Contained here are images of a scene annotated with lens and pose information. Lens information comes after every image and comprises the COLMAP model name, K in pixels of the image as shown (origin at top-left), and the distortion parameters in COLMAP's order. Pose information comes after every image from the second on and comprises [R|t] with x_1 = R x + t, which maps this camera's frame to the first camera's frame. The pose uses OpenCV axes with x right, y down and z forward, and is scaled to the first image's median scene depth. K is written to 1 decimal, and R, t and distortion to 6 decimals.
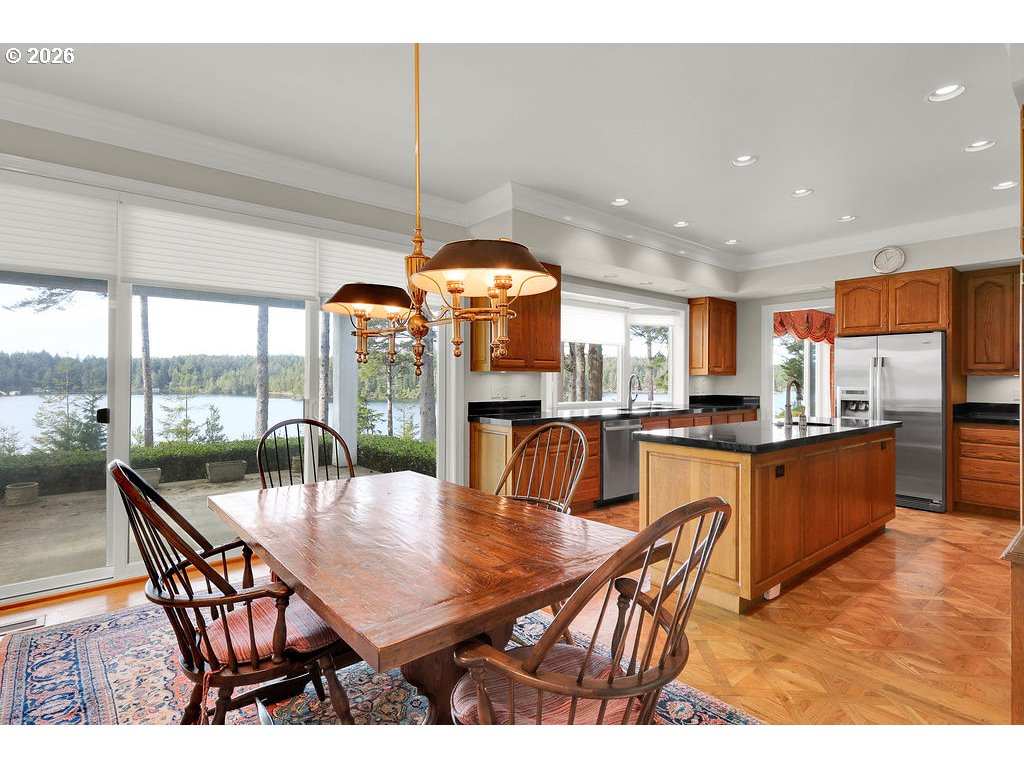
lens RADIAL K [[506.9, 0, 511.8], [0, 506.9, 377.2], [0, 0, 1]] dist [-0.000339, 0.001050]
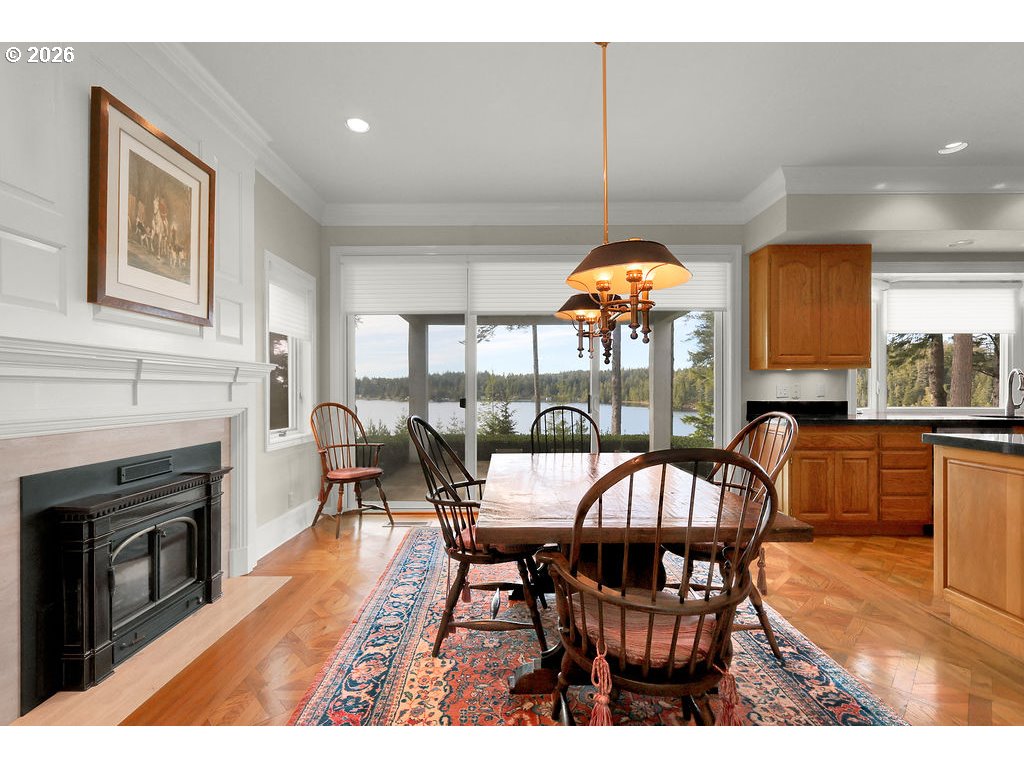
lens RADIAL K [[471.0, 0, 510.0], [0, 471.0, 392.9], [0, 0, 1]] dist [0.004149, -0.000931]
pose [[0.768289, -0.000013, -0.640103, 0.123609], [0.006752, 0.999945, 0.008085, 0.019323], [0.640068, -0.010534, 0.768246, -0.004751]]
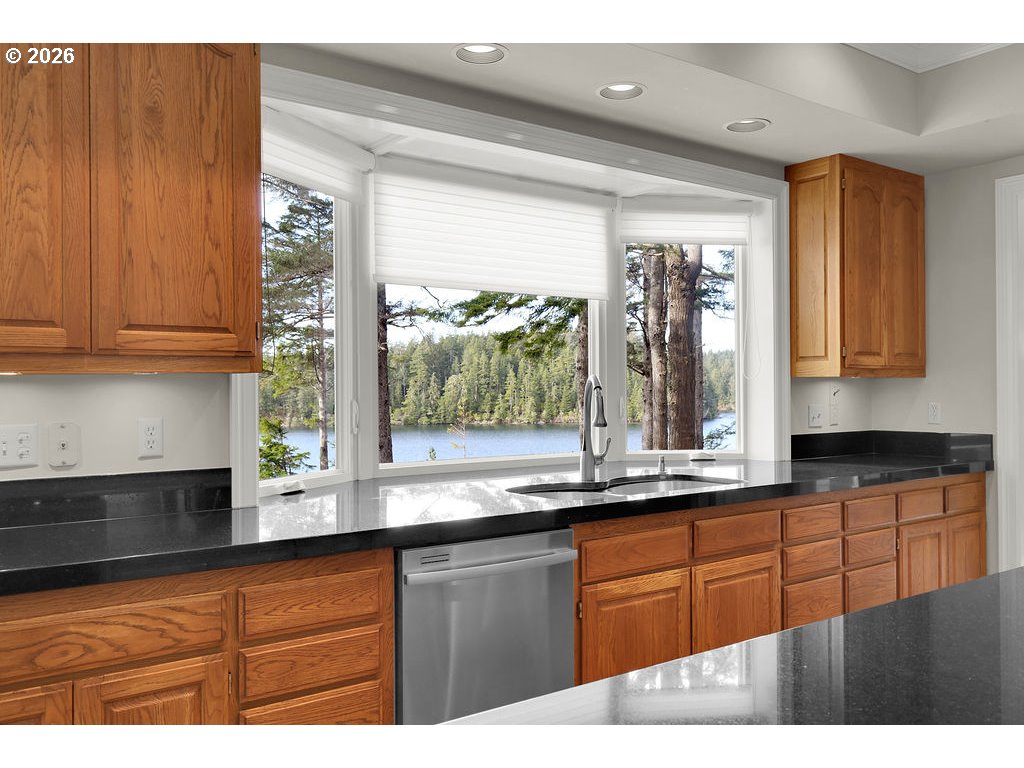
lens RADIAL K [[861.4, 0, 510.5], [0, 861.4, 380.1], [0, 0, 1]] dist [0.005326, 0.005768]
pose [[0.998269, -0.010517, -0.057861, 0.233804], [0.010079, 0.999918, -0.007847, 0.000132], [0.057938, 0.007250, 0.998294, 0.471919]]
